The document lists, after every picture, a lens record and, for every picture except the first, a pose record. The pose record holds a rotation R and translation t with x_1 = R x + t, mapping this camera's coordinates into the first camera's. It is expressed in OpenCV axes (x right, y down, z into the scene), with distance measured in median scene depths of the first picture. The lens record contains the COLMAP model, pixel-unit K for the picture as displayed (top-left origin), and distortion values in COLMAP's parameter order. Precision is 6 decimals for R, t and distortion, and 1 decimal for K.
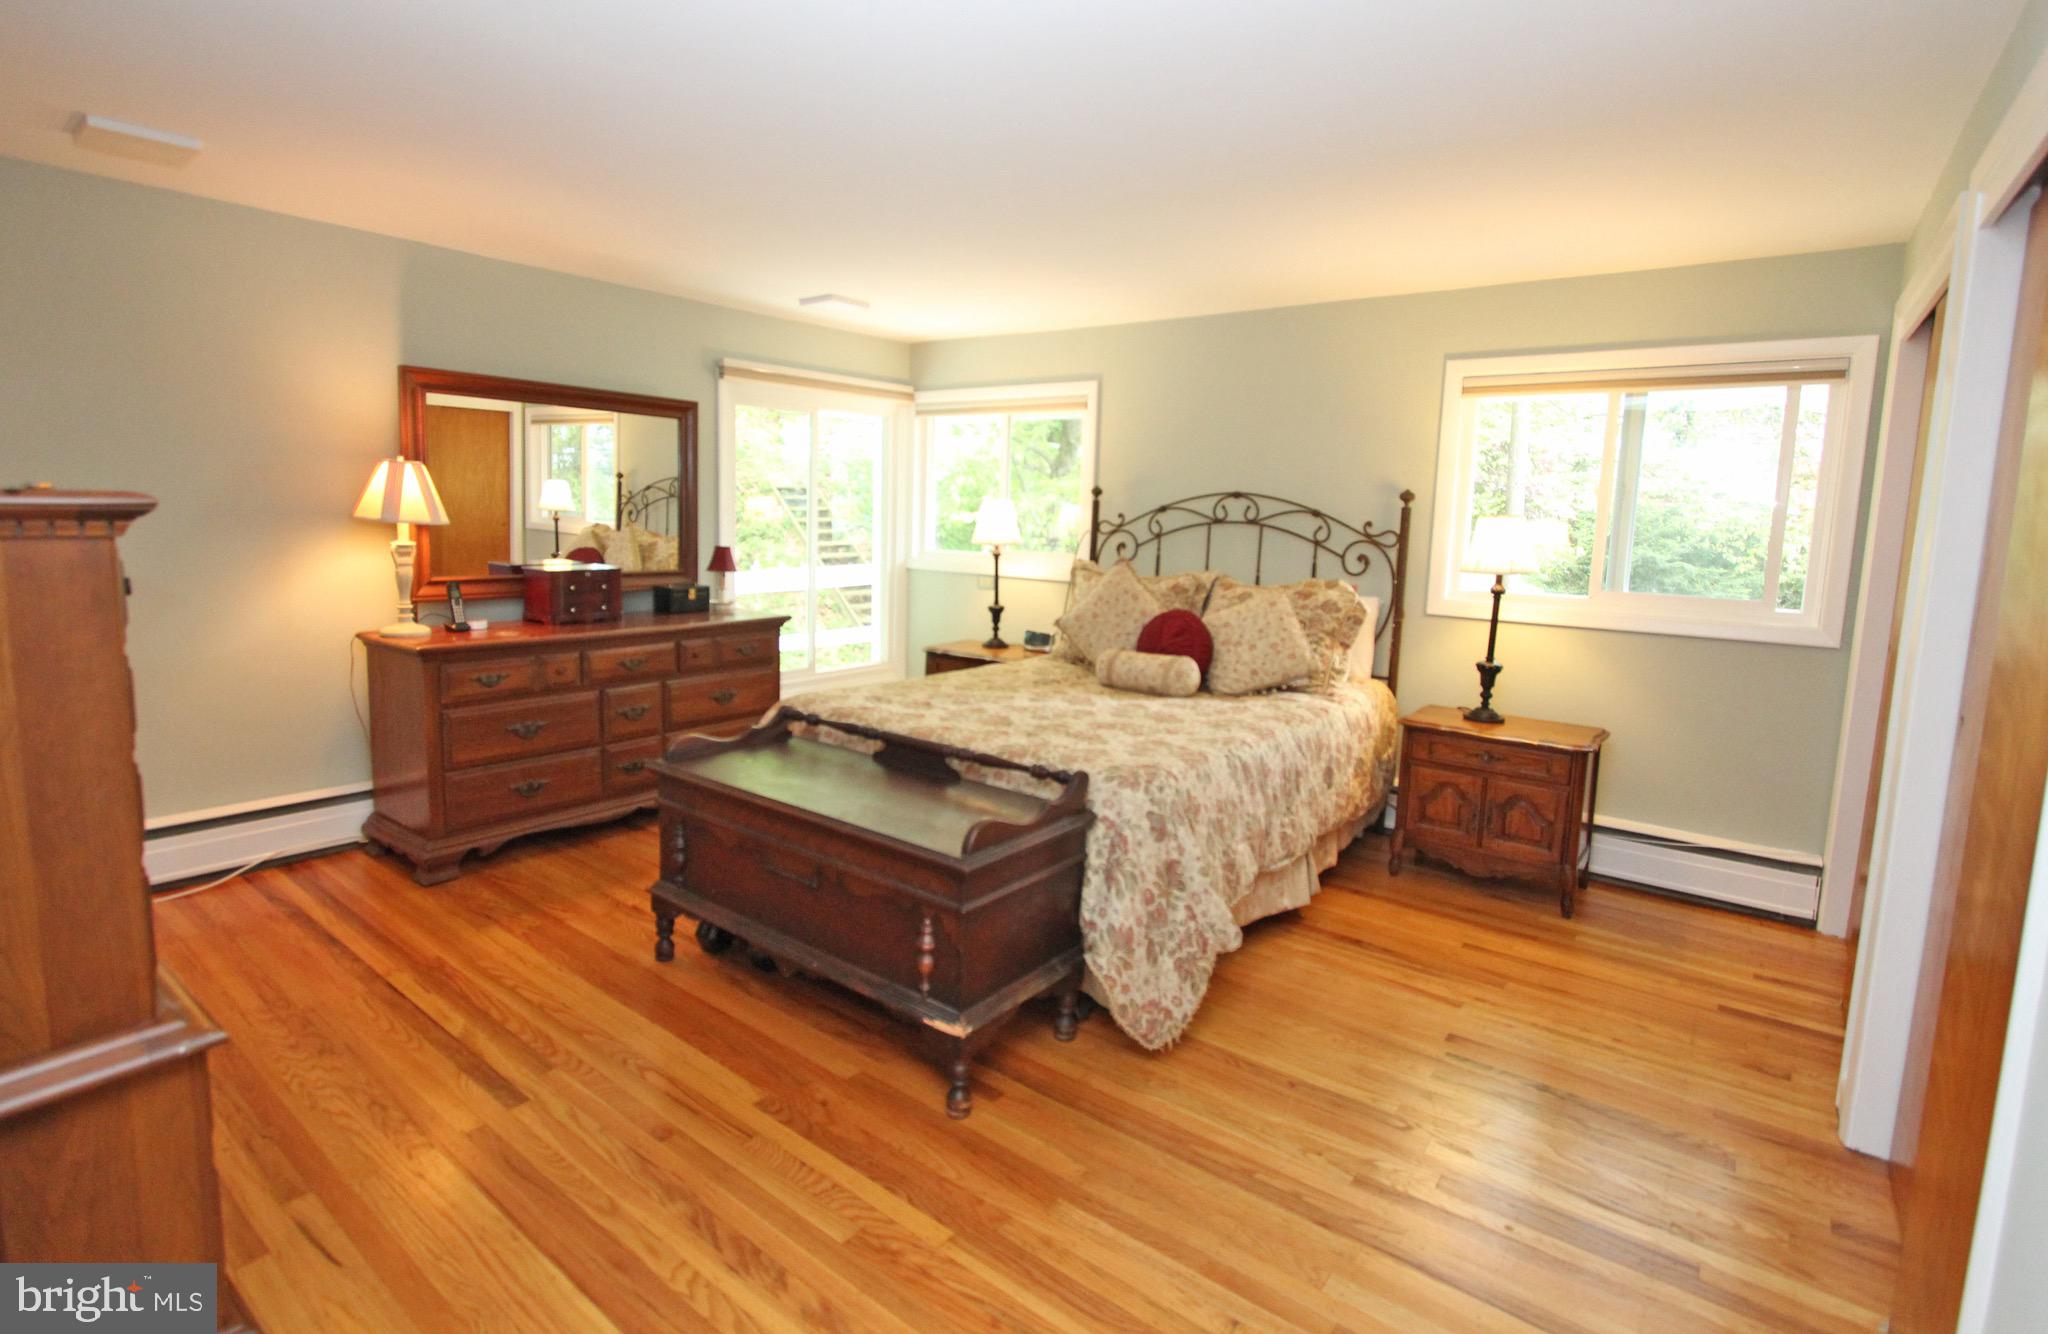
lens RADIAL K [[949.9, 0, 1033.8], [0, 949.9, 671.9], [0, 0, 1]] dist [-0.021368, 0.000686]
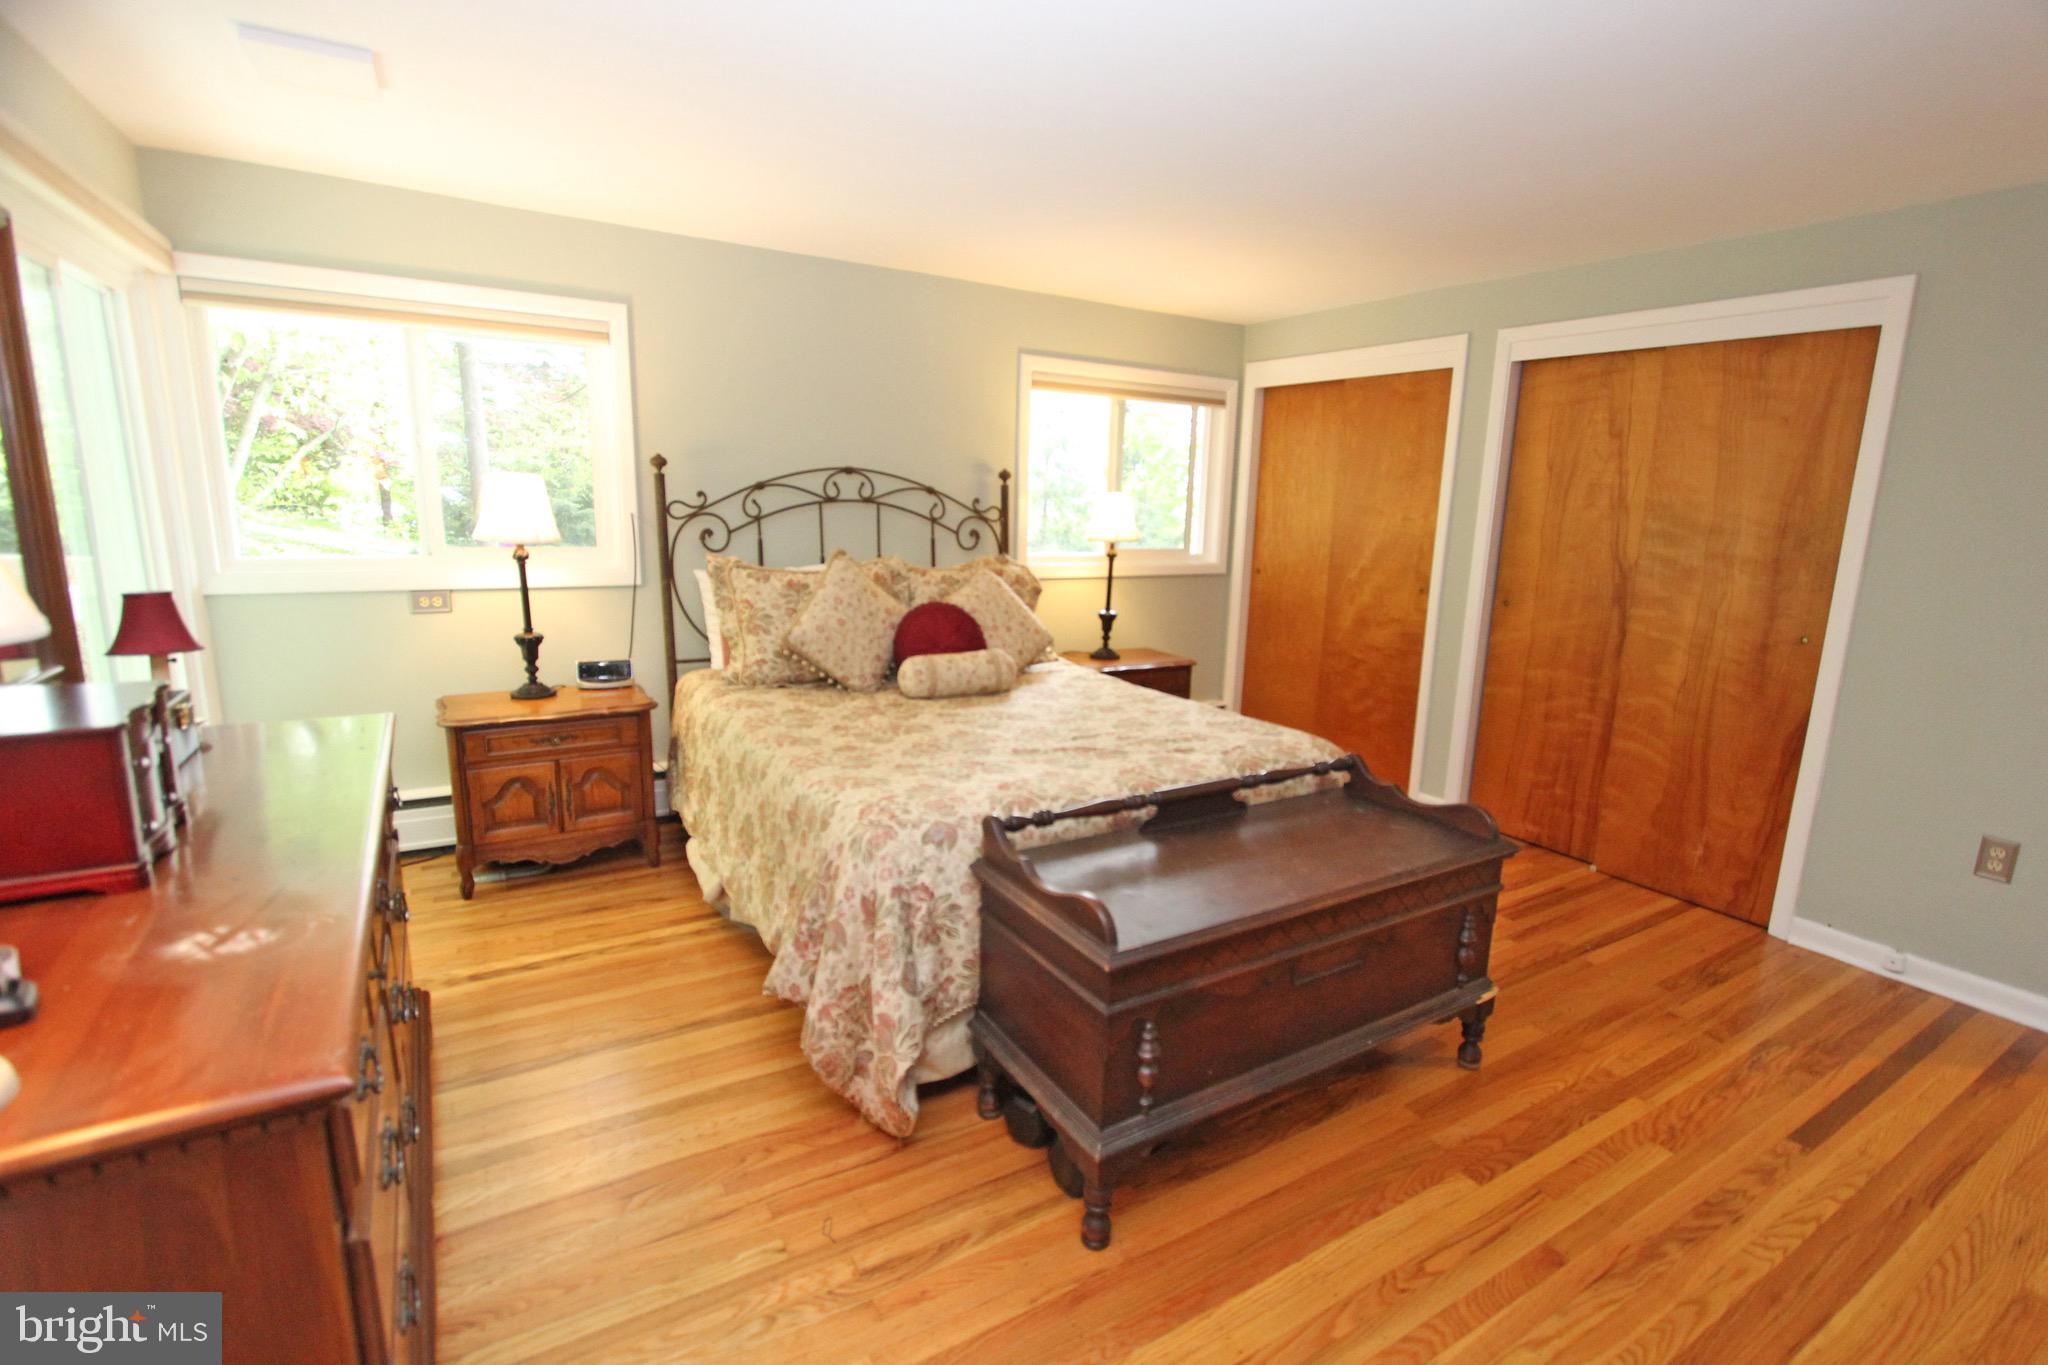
lens RADIAL K [[957.2, 0, 1030.6], [0, 957.2, 682.4], [0, 0, 1]] dist [-0.012047, 0.000516]
pose [[0.360879, -0.193228, 0.912376, -0.597339], [0.140443, 0.978404, 0.151661, -0.103658], [-0.921977, 0.073406, 0.380223, 0.513628]]
